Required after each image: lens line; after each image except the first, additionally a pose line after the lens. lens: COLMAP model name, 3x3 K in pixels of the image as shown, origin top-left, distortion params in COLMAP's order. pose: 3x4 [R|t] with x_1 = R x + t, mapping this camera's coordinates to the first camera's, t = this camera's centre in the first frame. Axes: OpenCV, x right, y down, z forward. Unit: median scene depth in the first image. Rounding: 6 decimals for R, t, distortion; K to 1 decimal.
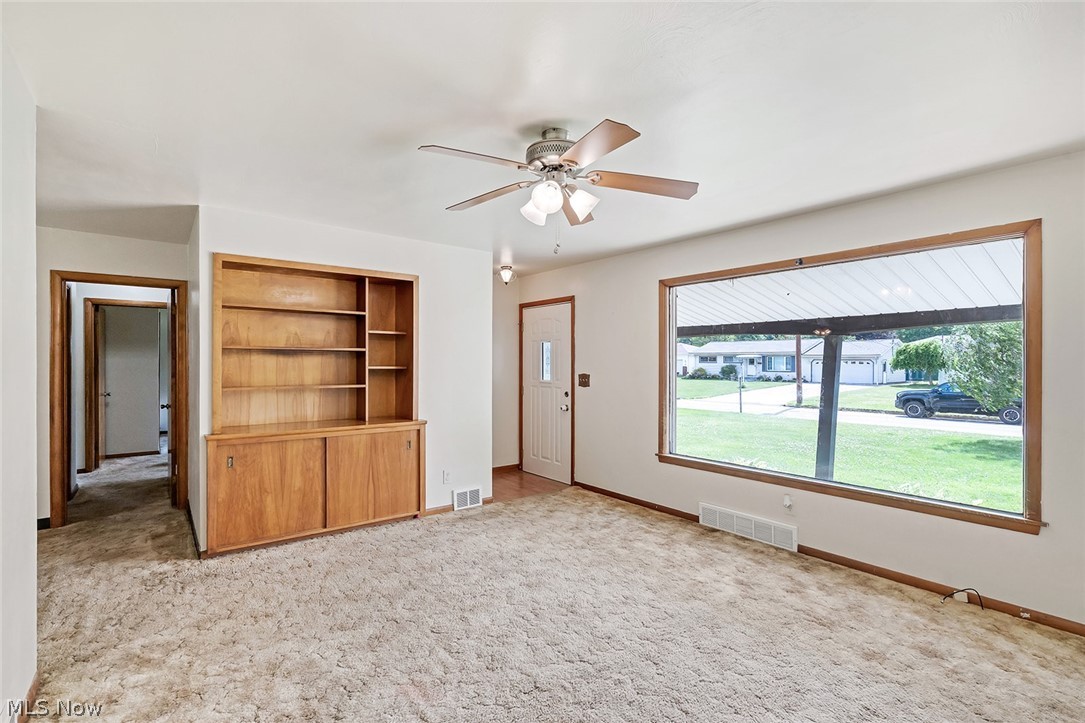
lens RADIAL K [[496.9, 0, 539.0], [0, 496.9, 361.4], [0, 0, 1]] dist [-0.004478, 0.001811]
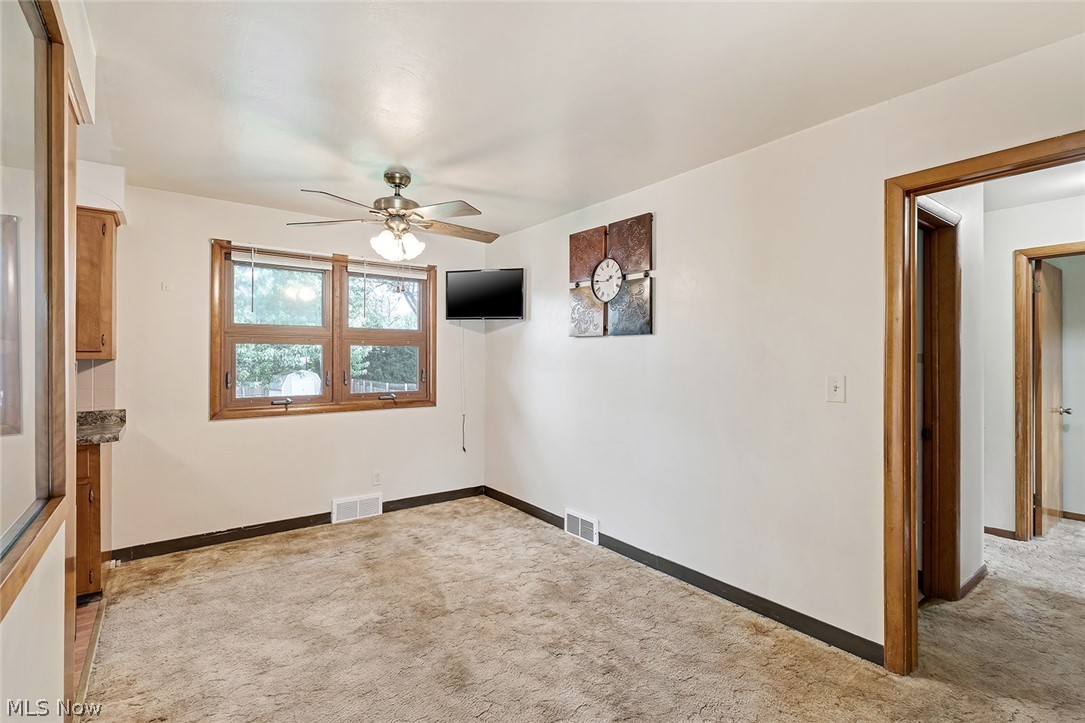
lens RADIAL K [[496.9, 0, 541.3], [0, 496.9, 358.2], [0, 0, 1]] dist [-0.004478, 0.001811]
pose [[-0.016416, -0.004465, -0.999855, -0.441368], [0.002963, 0.999985, -0.004515, 0.008161], [0.999861, -0.003037, -0.016403, 0.632541]]
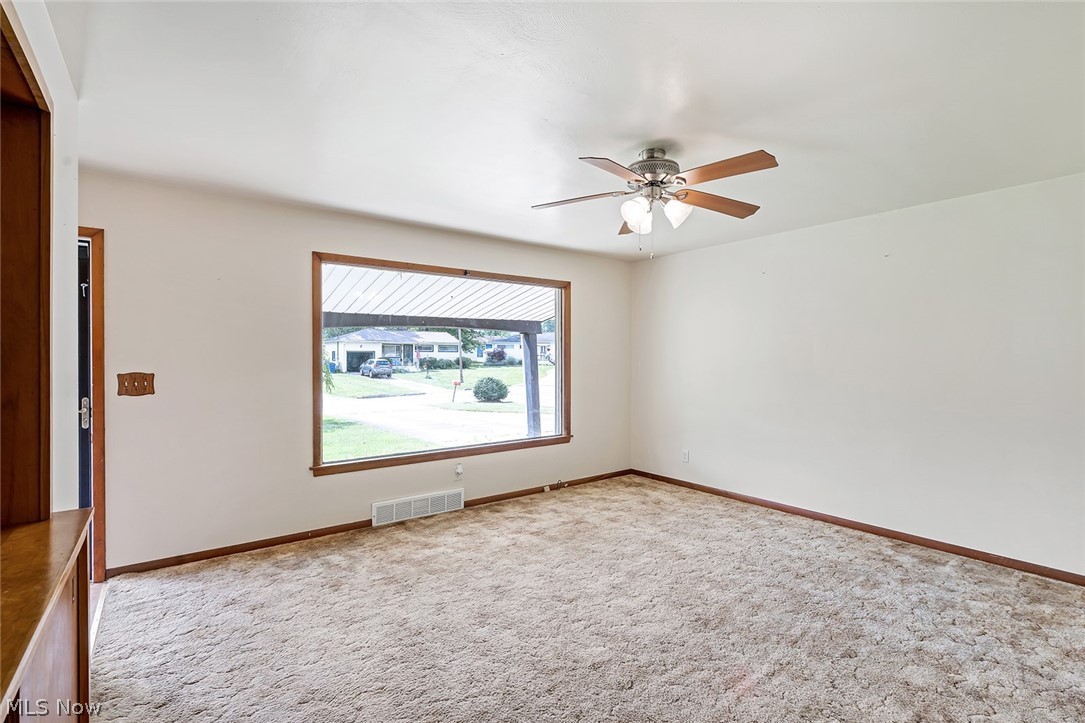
lens RADIAL K [[496.9, 0, 537.9], [0, 496.9, 359.7], [0, 0, 1]] dist [-0.004478, 0.001811]
pose [[0.016345, -0.006629, 0.999844, -0.624054], [-0.005209, 0.999964, 0.006715, 0.005379], [-0.999853, -0.005318, 0.016310, 0.699574]]
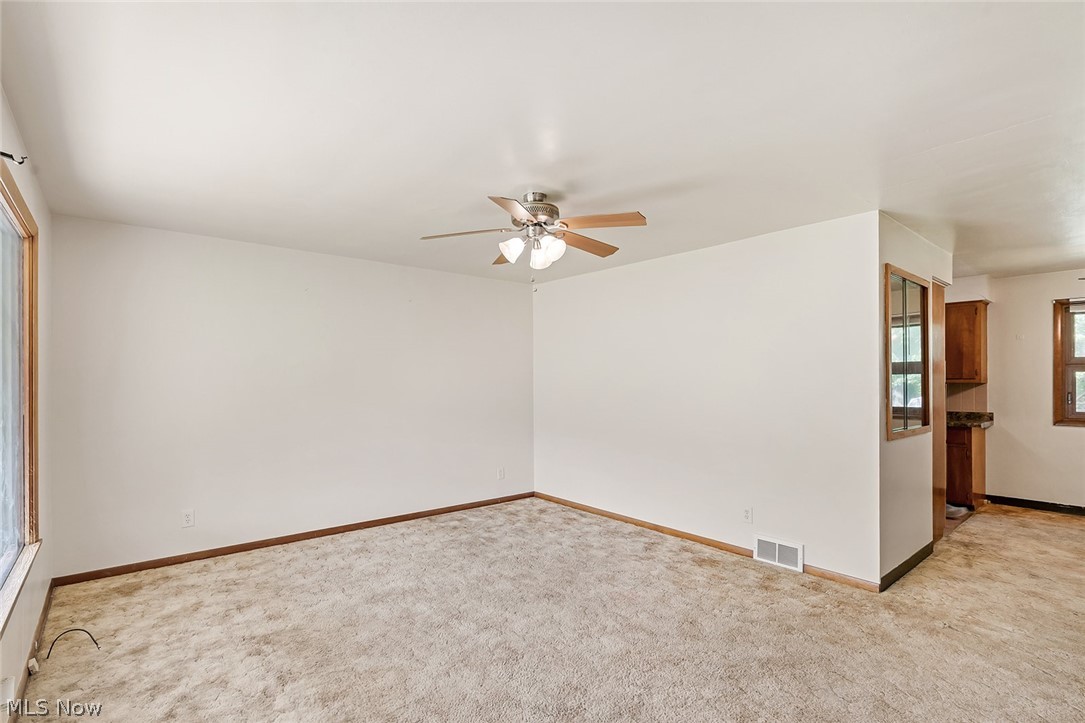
lens RADIAL K [[496.9, 0, 533.5], [0, 496.9, 376.2], [0, 0, 1]] dist [-0.004478, 0.001811]
pose [[-0.999884, -0.002986, -0.014935, 0.032183], [-0.002791, 0.999911, -0.013009, 0.006745], [0.014973, -0.012966, -0.999804, 1.269856]]
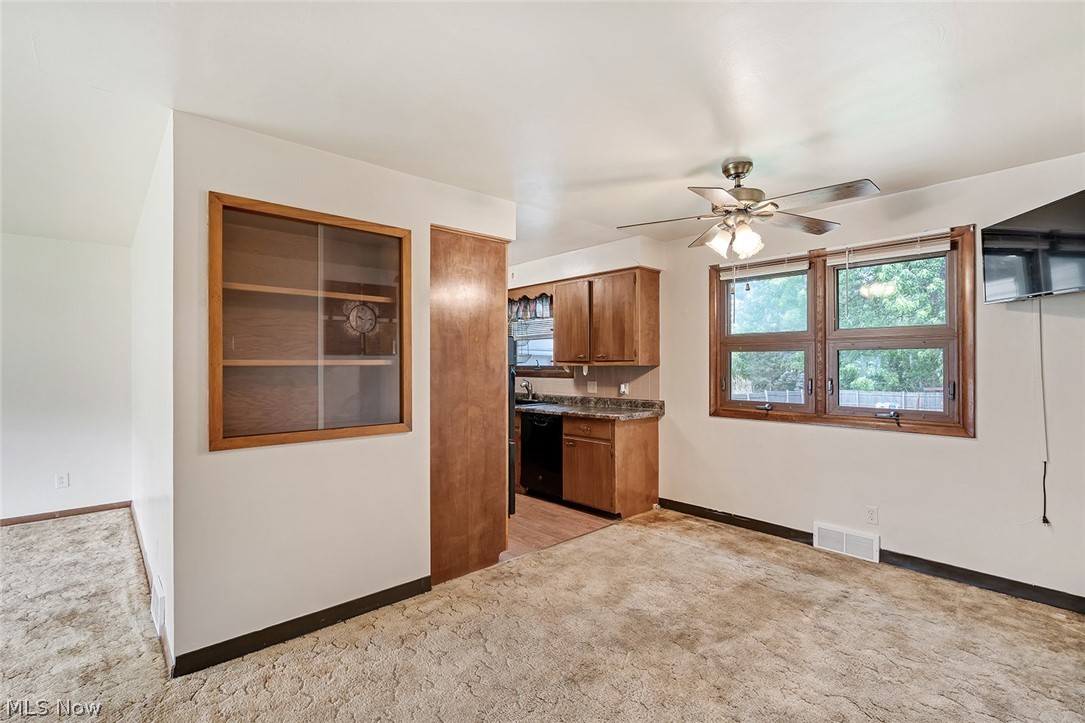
lens RADIAL K [[496.9, 0, 542.4], [0, 496.9, 364.1], [0, 0, 1]] dist [-0.004478, 0.001811]
pose [[-0.997200, -0.002457, -0.074736, -0.858701], [-0.002269, 0.999994, -0.002594, 0.004319], [0.074741, -0.002417, -0.997200, 1.052565]]
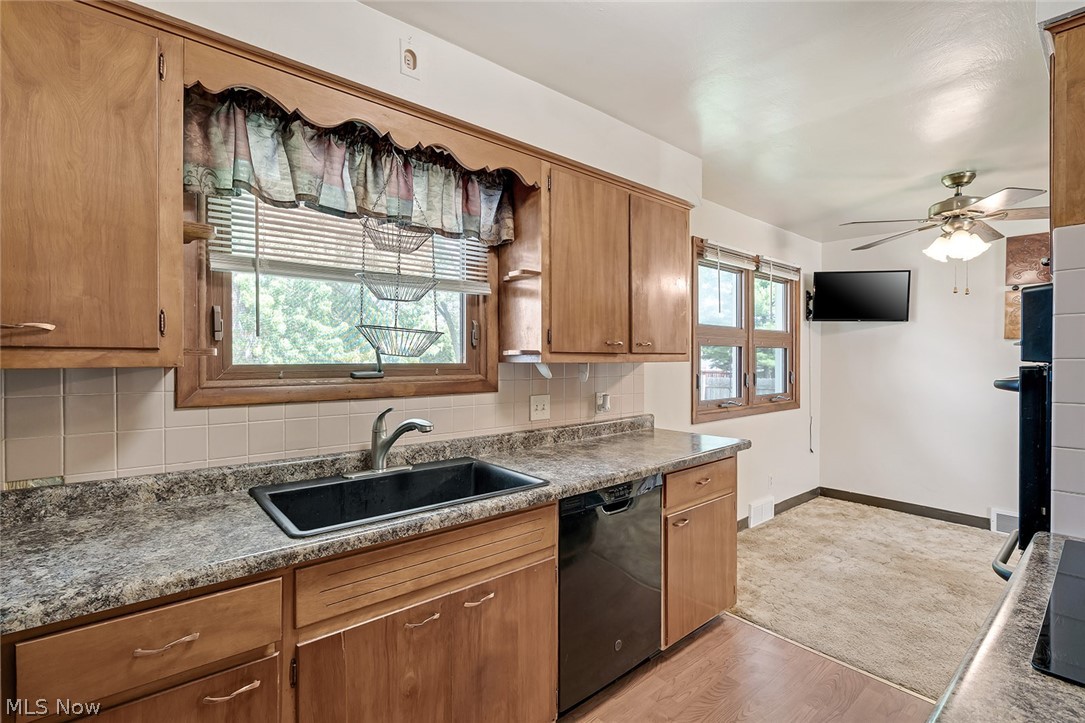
lens RADIAL K [[496.9, 0, 541.6], [0, 496.9, 360.2], [0, 0, 1]] dist [-0.004478, 0.001811]
pose [[0.040456, 0.000019, -0.999181, -0.469764], [0.003051, 0.999995, 0.000143, 0.002018], [0.999177, -0.003054, 0.040456, -0.231173]]
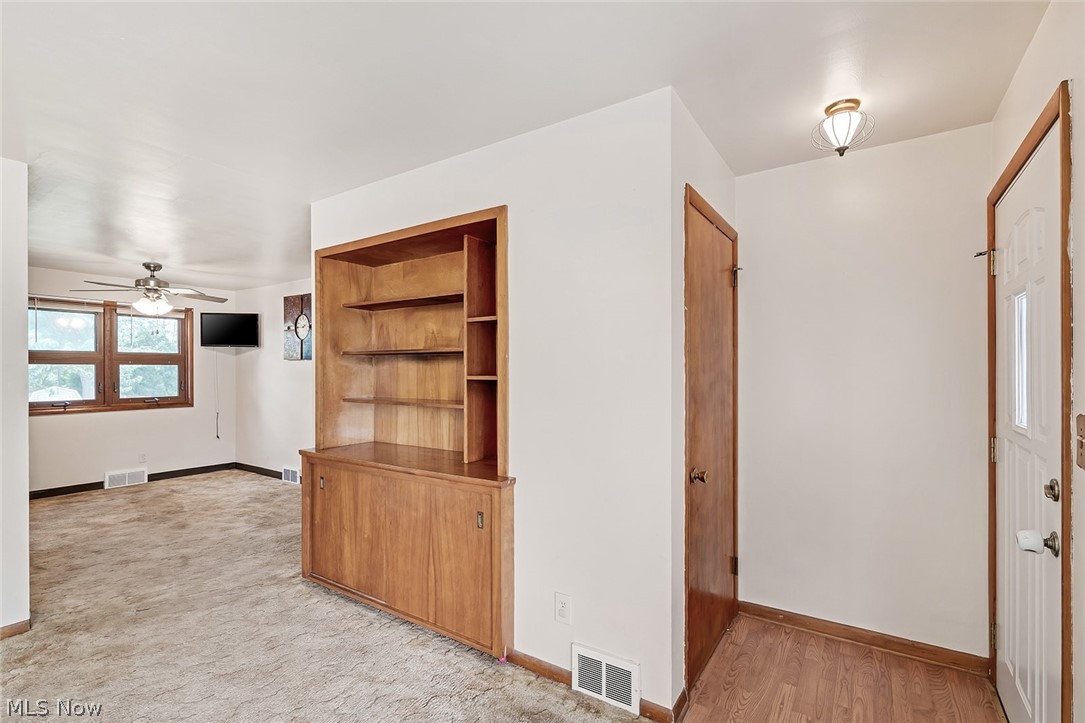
lens RADIAL K [[496.9, 0, 540.3], [0, 496.9, 370.9], [0, 0, 1]] dist [-0.004478, 0.001811]
pose [[0.311992, -0.002583, -0.950081, 0.292094], [0.008337, 0.999965, 0.000020, 0.005035], [0.950048, -0.007927, 0.312002, 0.934595]]
